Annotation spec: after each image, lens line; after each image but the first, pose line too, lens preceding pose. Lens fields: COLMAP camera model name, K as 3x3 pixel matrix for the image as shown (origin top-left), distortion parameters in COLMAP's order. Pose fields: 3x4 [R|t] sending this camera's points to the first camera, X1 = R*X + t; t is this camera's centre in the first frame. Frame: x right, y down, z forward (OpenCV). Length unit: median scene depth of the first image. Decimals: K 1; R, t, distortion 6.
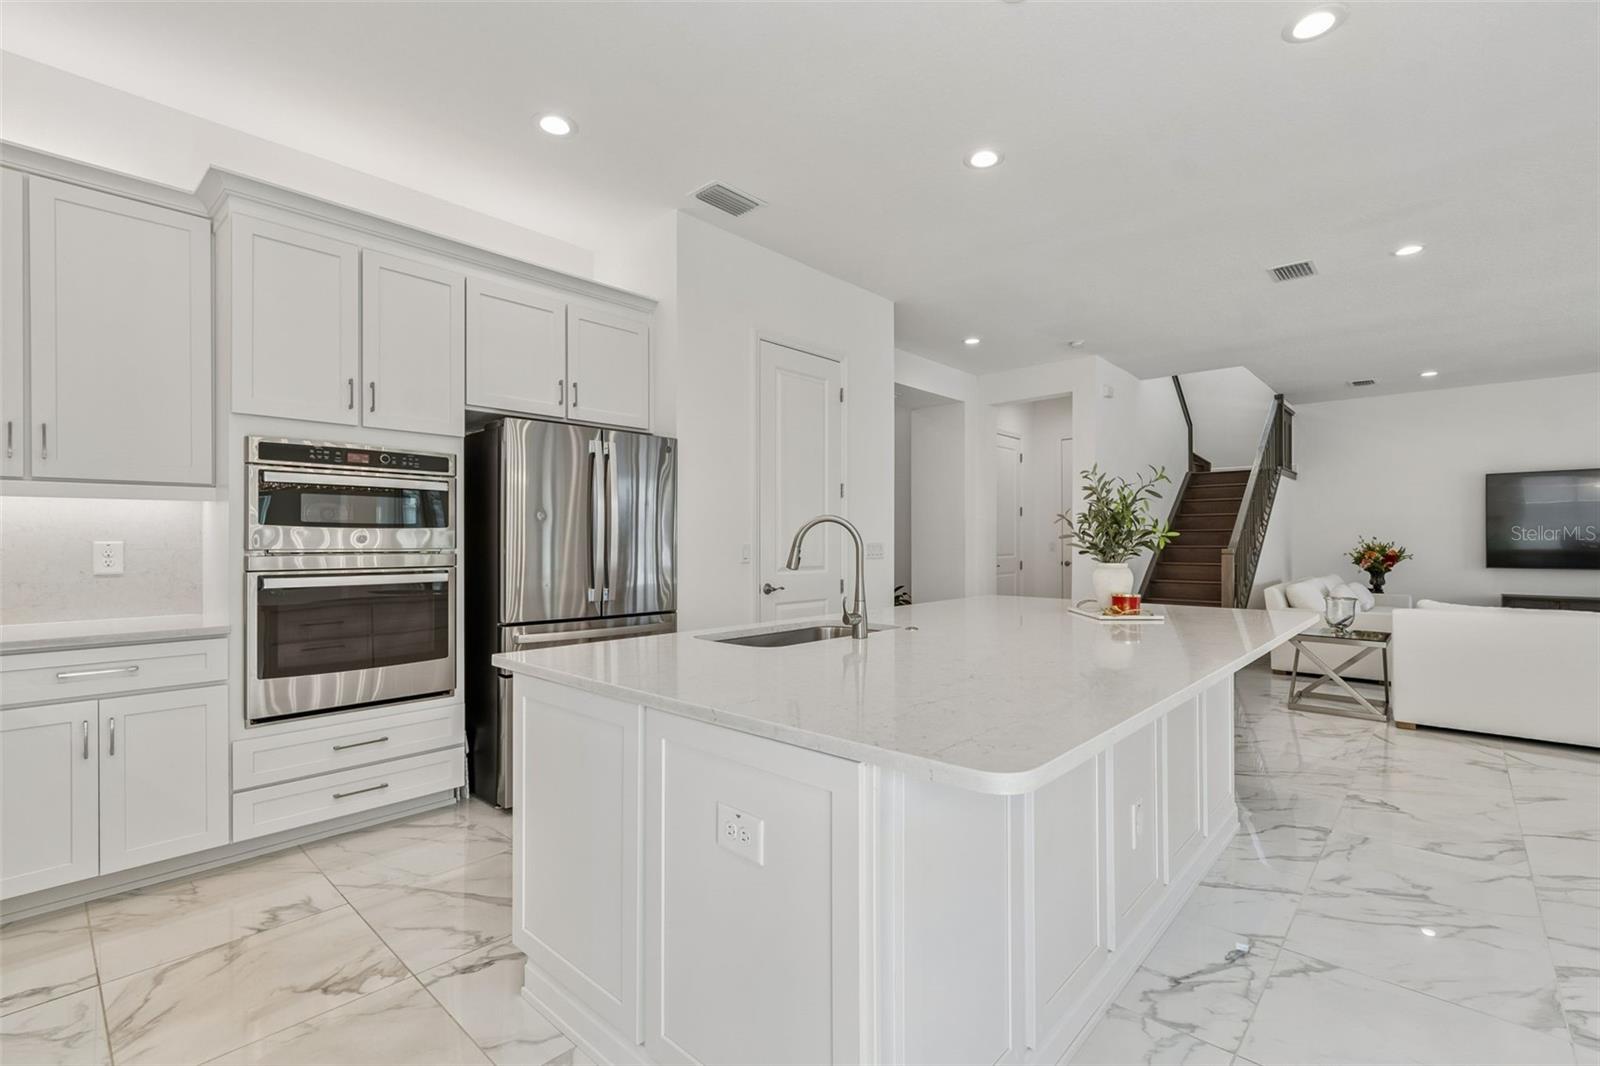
lens RADIAL K [[711.3, 0, 807.5], [0, 711.3, 538.3], [0, 0, 1]] dist [0.000944, 0.000223]
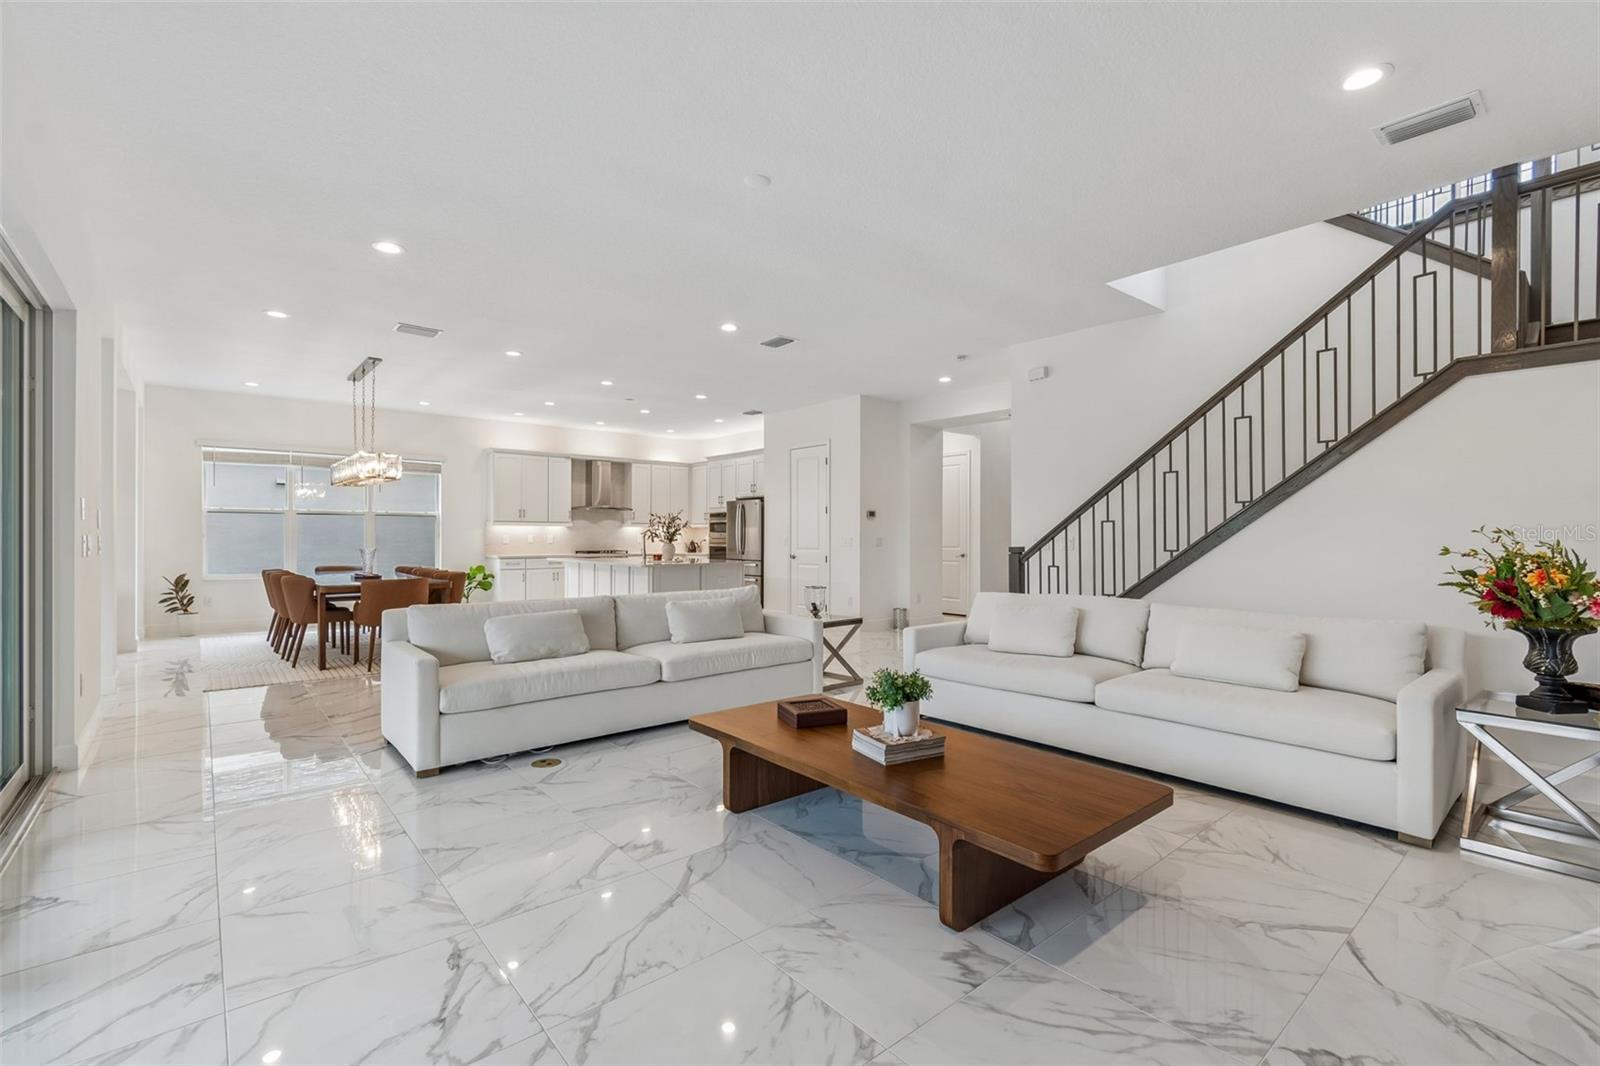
lens RADIAL K [[711.3, 0, 807.5], [0, 711.3, 538.3], [0, 0, 1]] dist [0.000944, 0.000223]
pose [[-0.127863, 0.008005, -0.991760, 3.607054], [0.007405, 0.999947, 0.007117, -0.006408], [0.991764, -0.006434, -0.127915, 2.169295]]
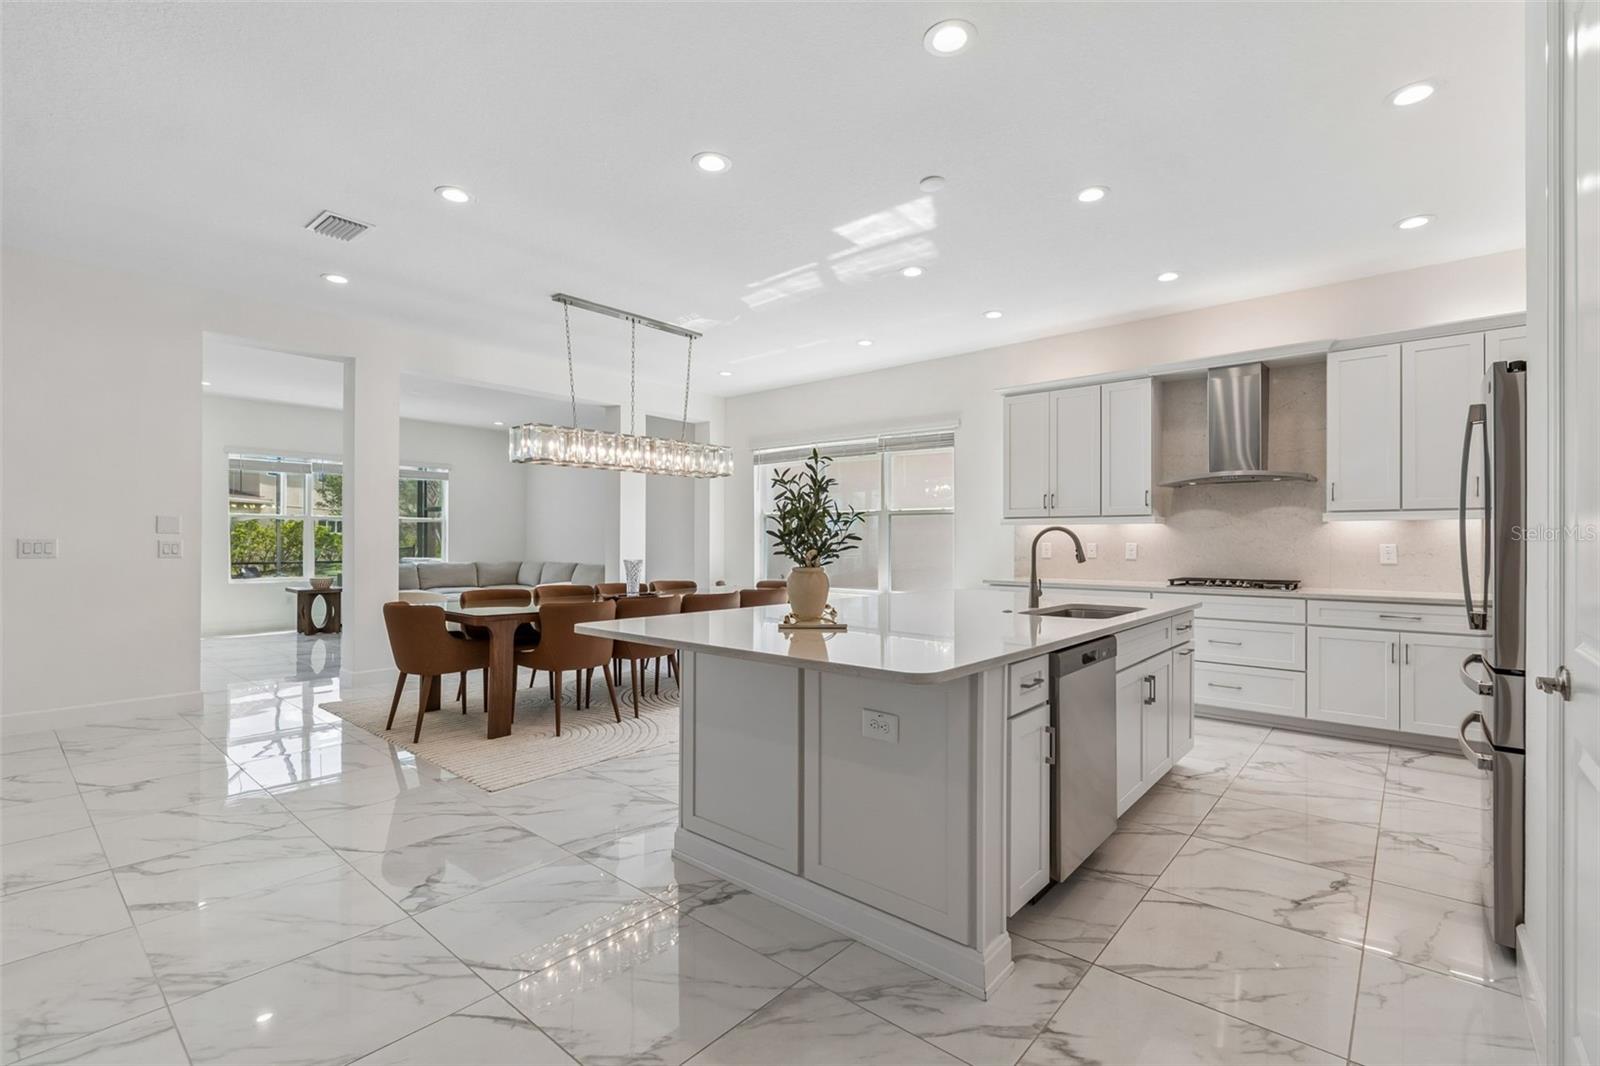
lens RADIAL K [[711.3, 0, 807.5], [0, 711.3, 538.3], [0, 0, 1]] dist [0.000944, 0.000223]
pose [[-0.999258, -0.003507, -0.038359, 0.535498], [-0.003053, 0.999925, -0.011883, 0.012817], [0.038398, -0.011757, -0.999193, 2.180224]]
